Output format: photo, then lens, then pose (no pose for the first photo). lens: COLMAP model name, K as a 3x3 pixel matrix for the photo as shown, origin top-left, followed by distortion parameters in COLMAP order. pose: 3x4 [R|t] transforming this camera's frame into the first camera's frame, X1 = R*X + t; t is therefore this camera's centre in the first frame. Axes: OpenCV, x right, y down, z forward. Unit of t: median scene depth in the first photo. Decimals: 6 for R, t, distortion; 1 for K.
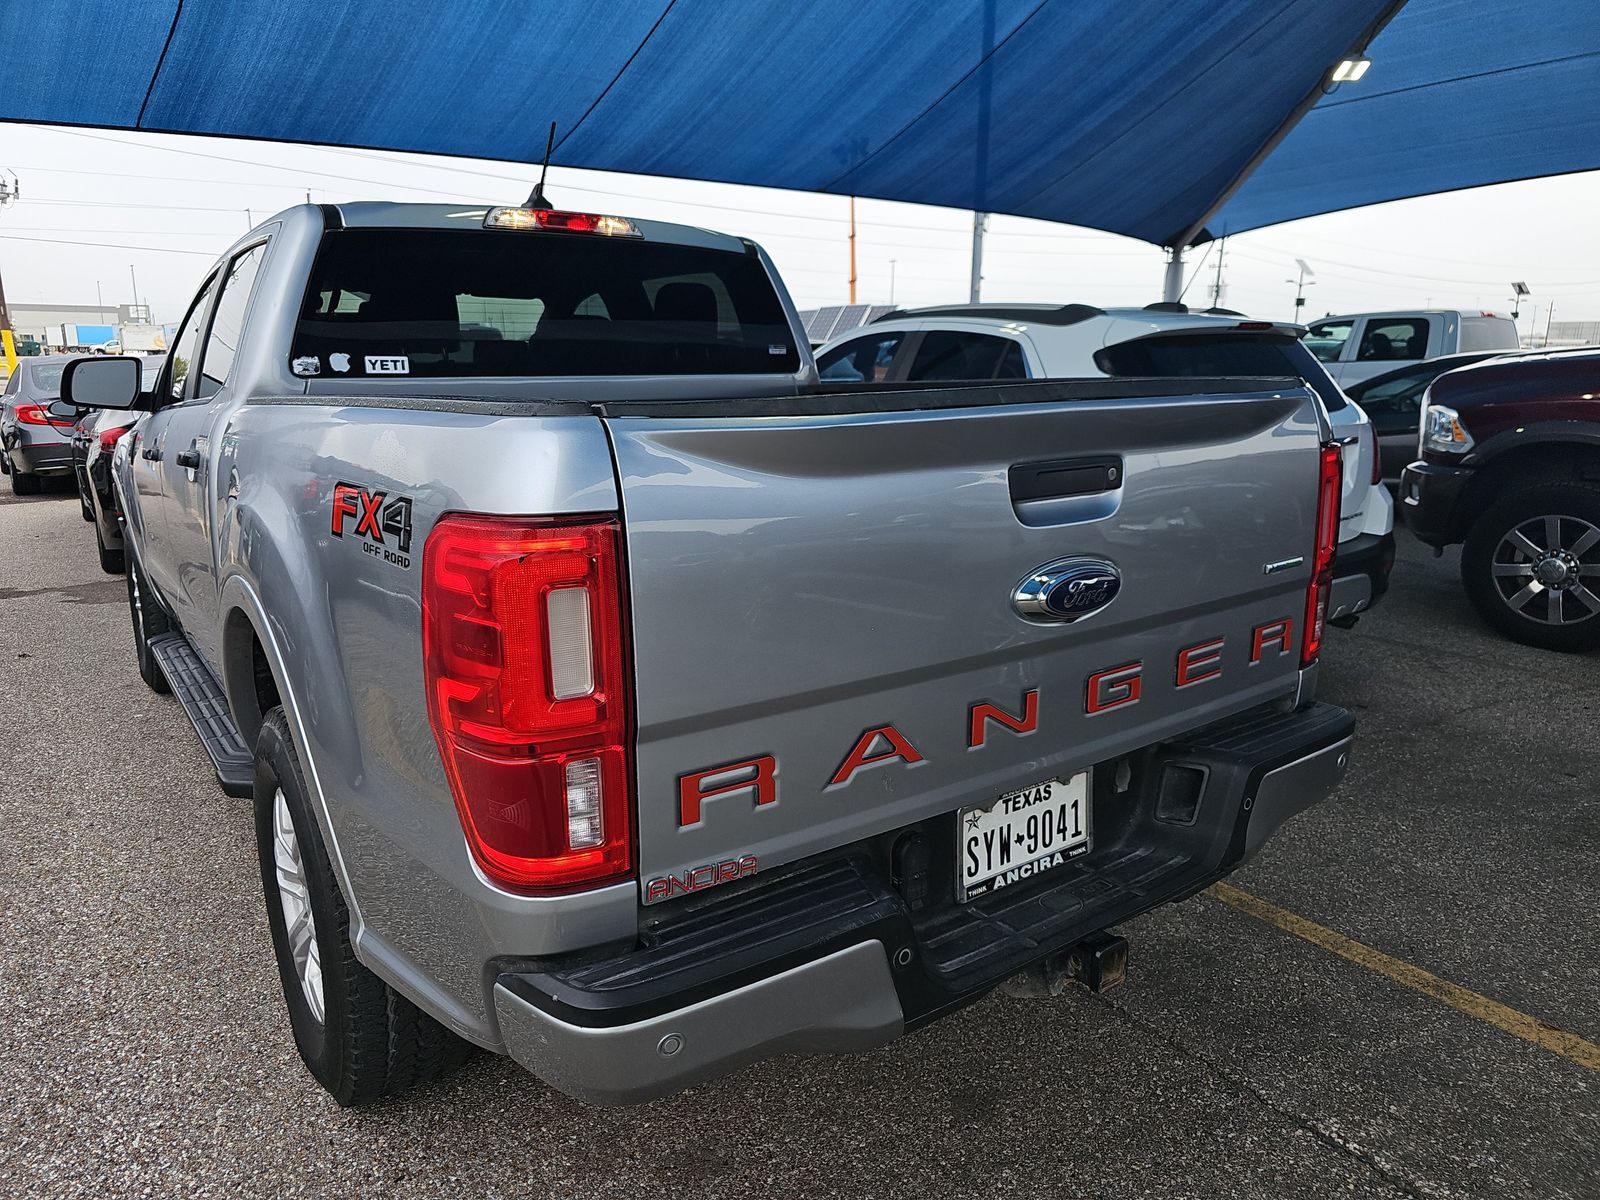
lens RADIAL K [[1082.8, 0, 814.3], [0, 1082.8, 580.2], [0, 0, 1]] dist [0.044710, -0.051621]
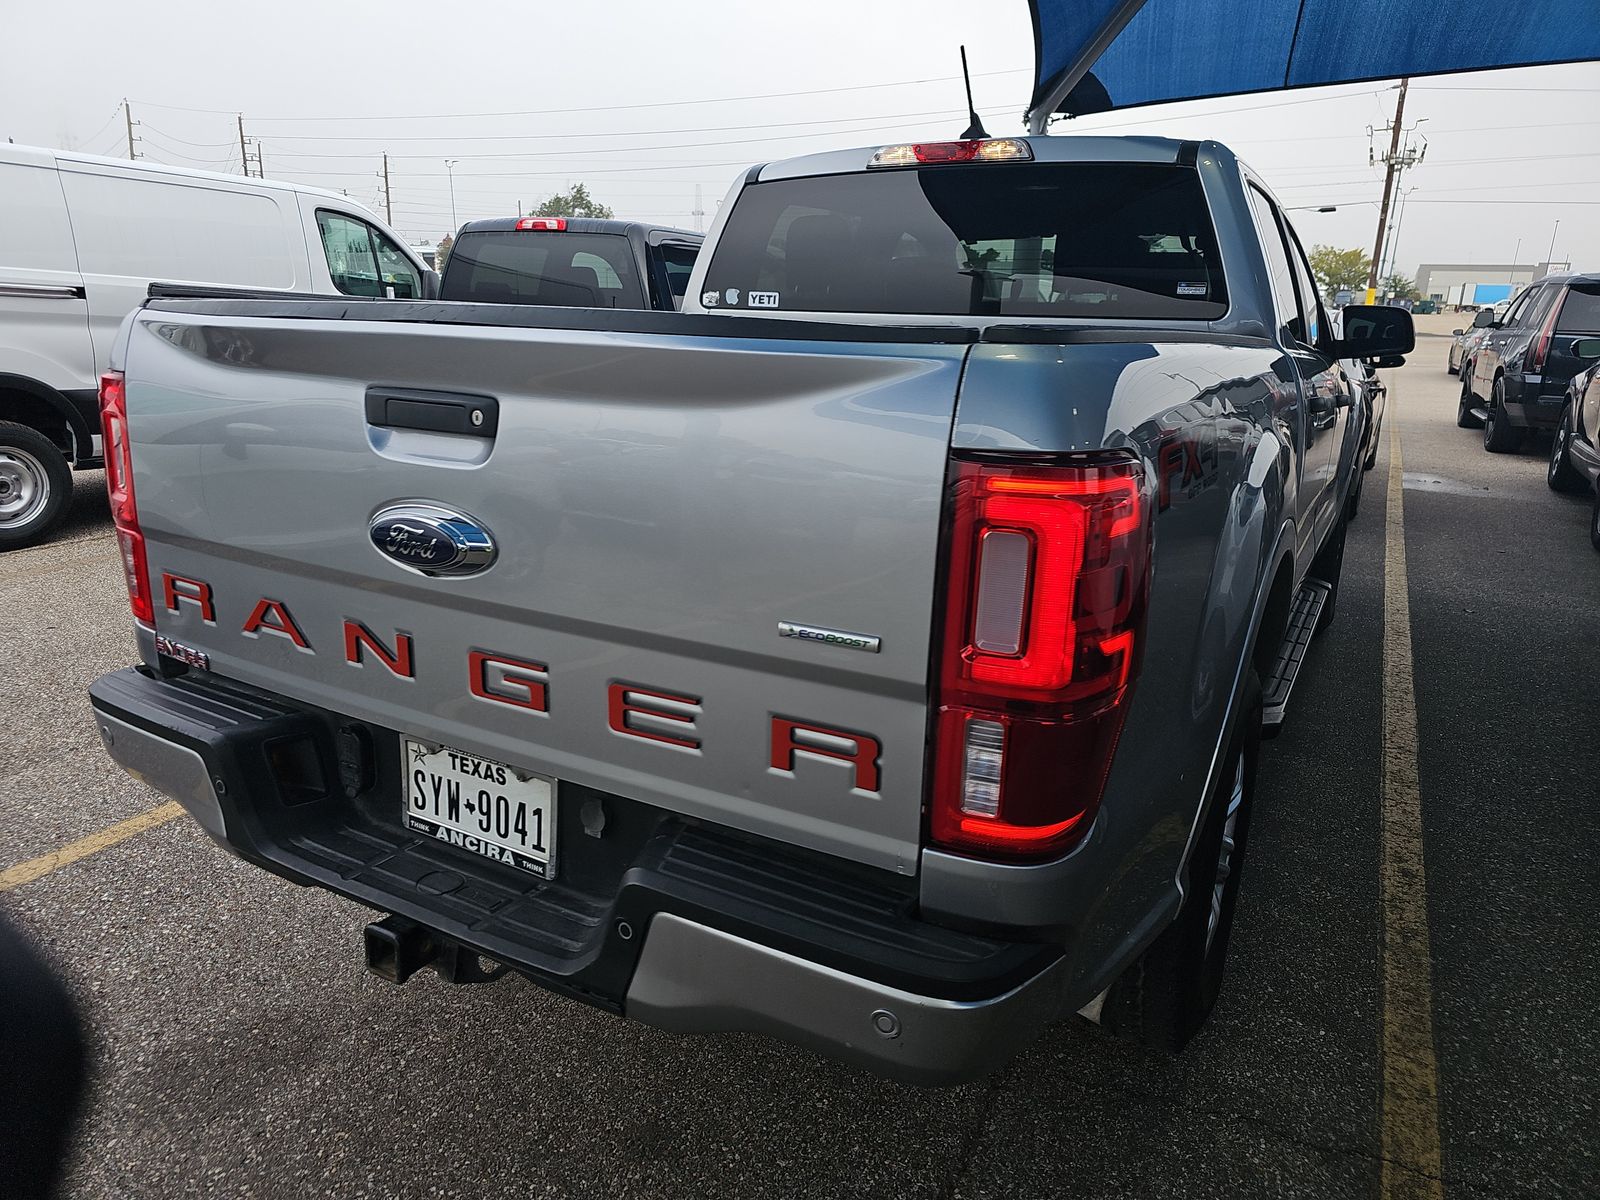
lens RADIAL K [[1091.4, 0, 797.4], [0, 1091.4, 583.4], [0, 0, 1]] dist [0.055719, -0.061124]
pose [[0.392648, 0.239261, -0.888021, 1.052832], [-0.209453, 0.963457, 0.166974, -0.153657], [0.895521, 0.120437, 0.428413, 0.806486]]
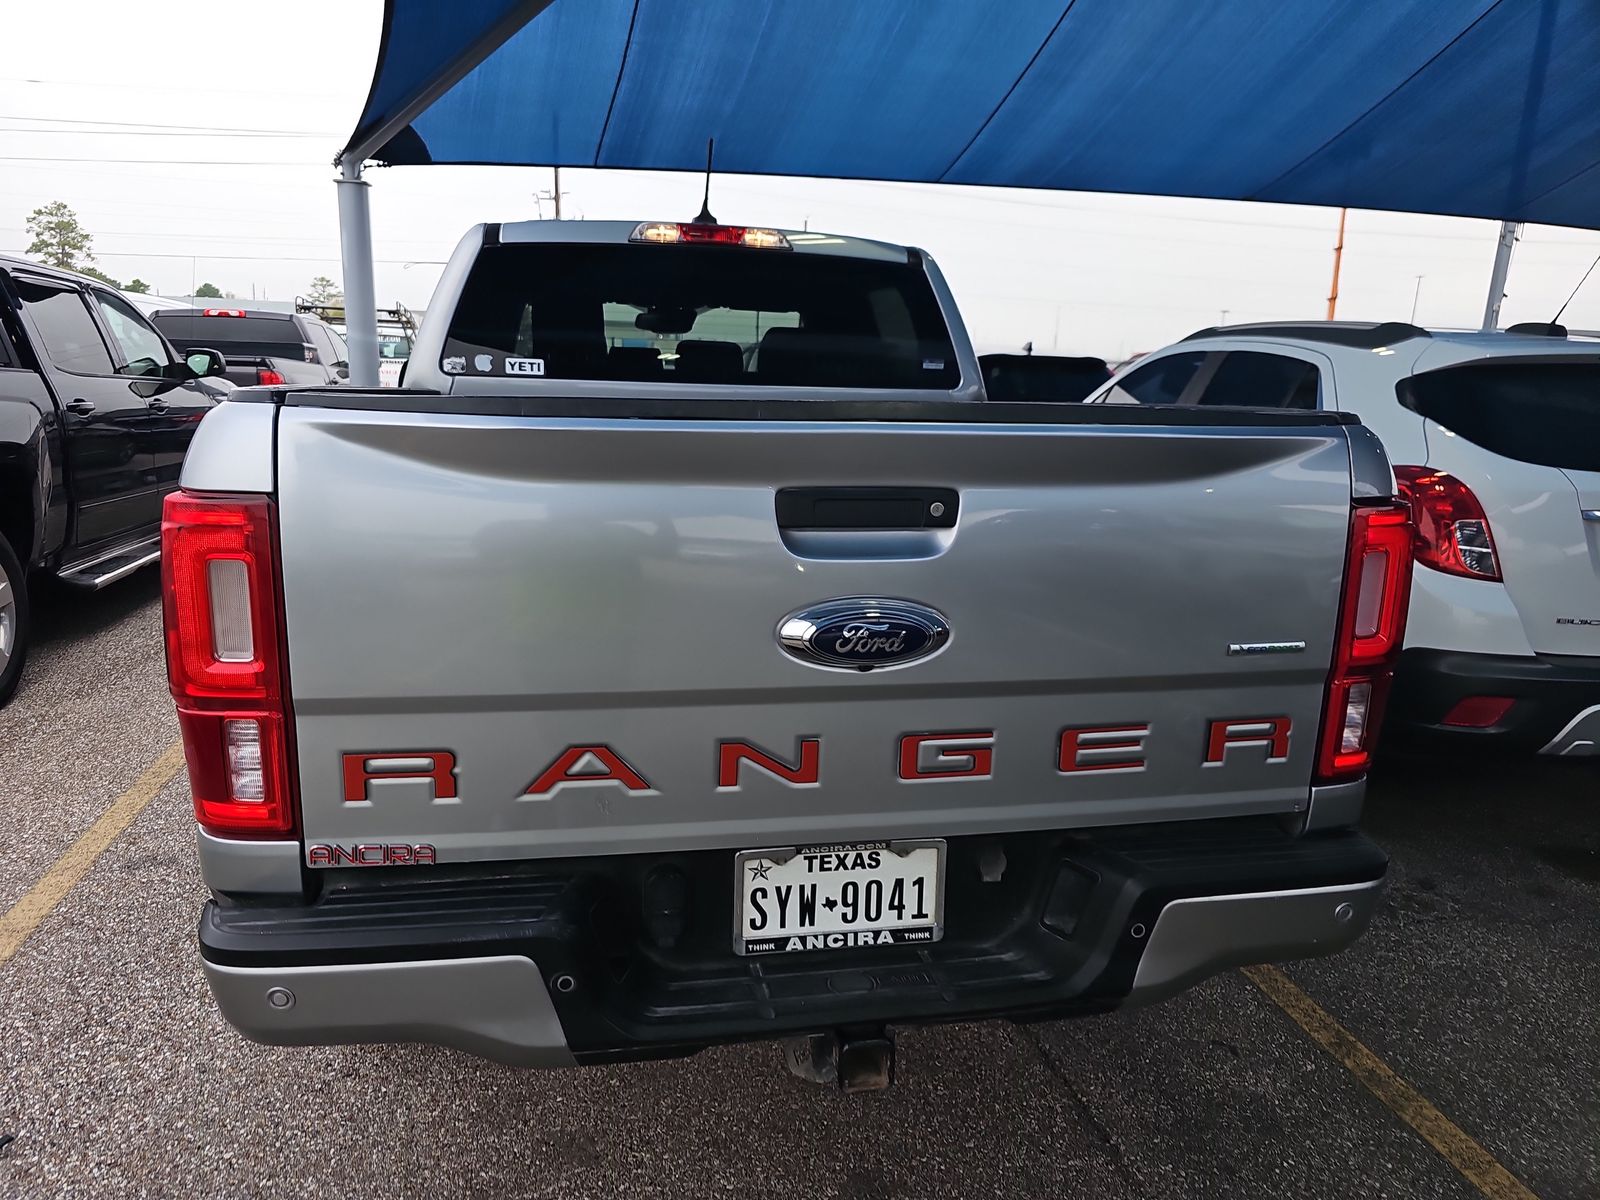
lens RADIAL K [[1078.4, 0, 800.0], [0, 1078.4, 600.0], [0, 0, 1]] dist [0.050415, -0.051497]
pose [[0.903920, 0.118328, -0.411006, 0.494166], [-0.117870, 0.992674, 0.026561, -0.032887], [0.411138, 0.024436, 0.911245, 0.158620]]
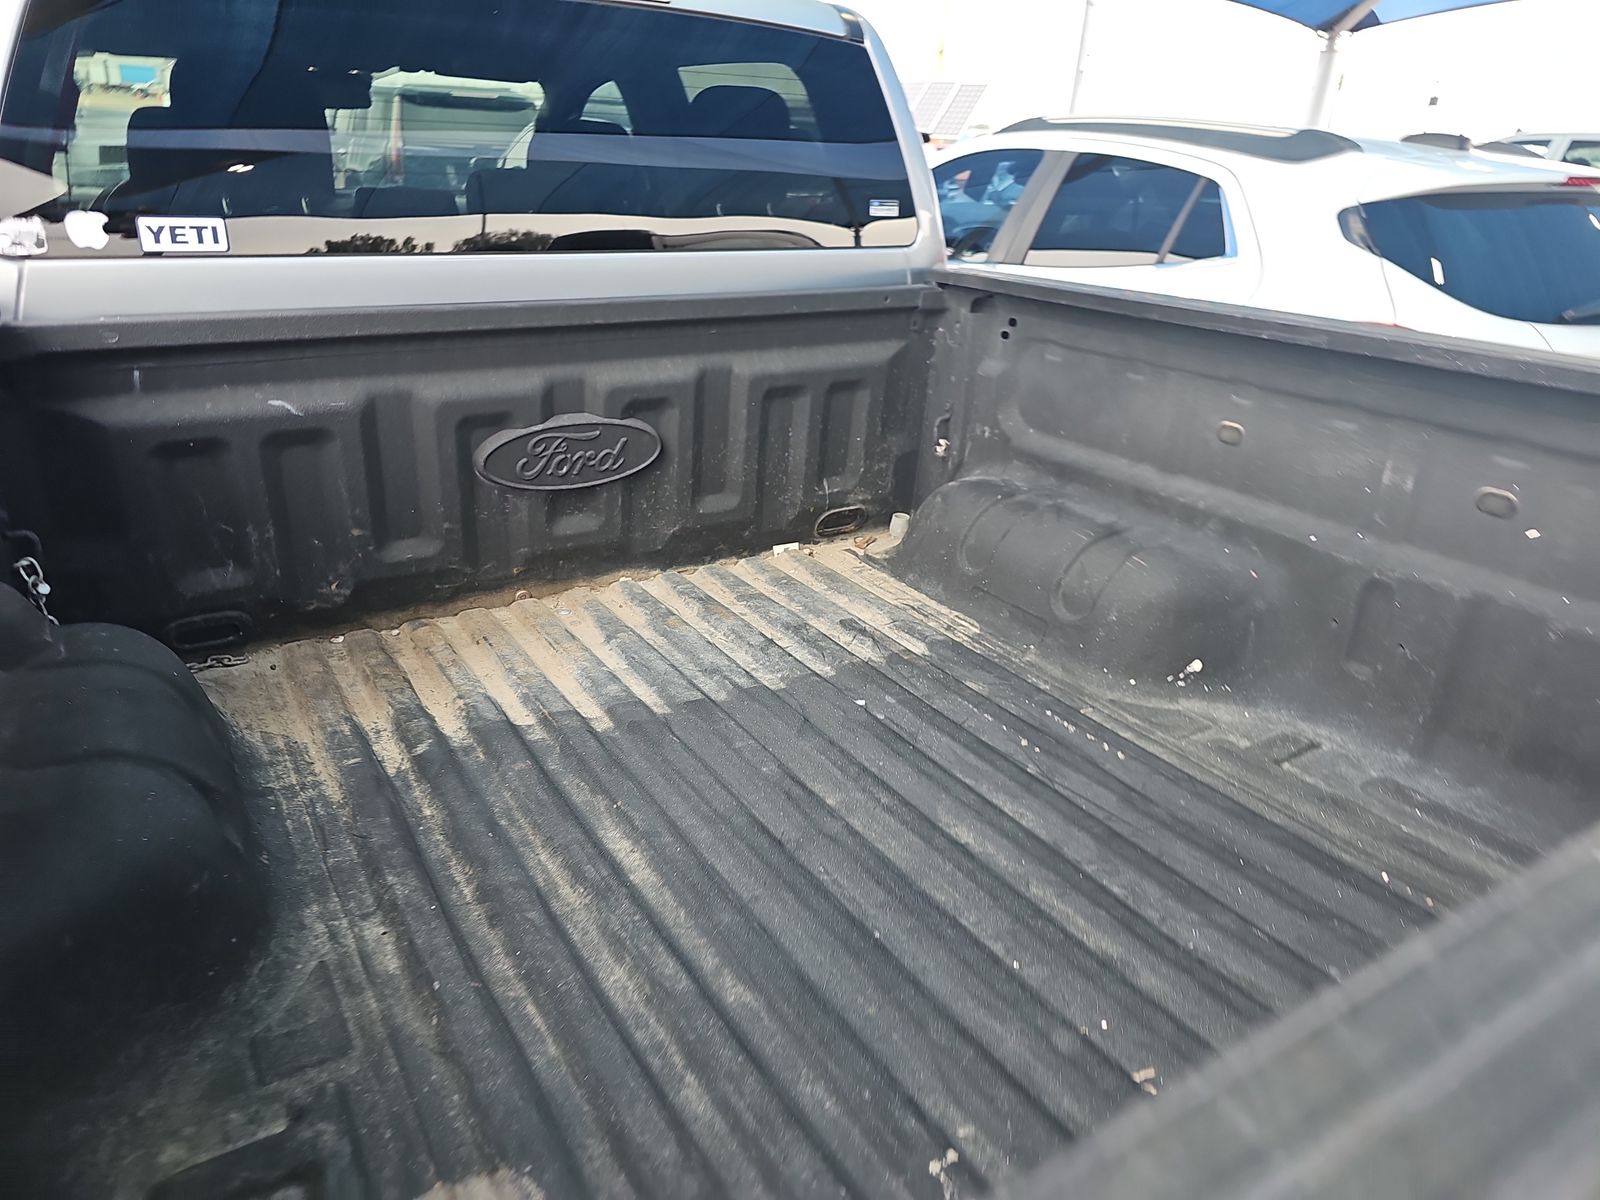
lens RADIAL K [[1091.4, 0, 797.4], [0, 1091.4, 583.4], [0, 0, 1]] dist [0.055719, -0.061124]
pose [[0.996041, 0.073635, -0.049792, -0.067460], [-0.063228, 0.980629, 0.185389, -0.211973], [0.062479, -0.181507, 0.981403, 0.638340]]
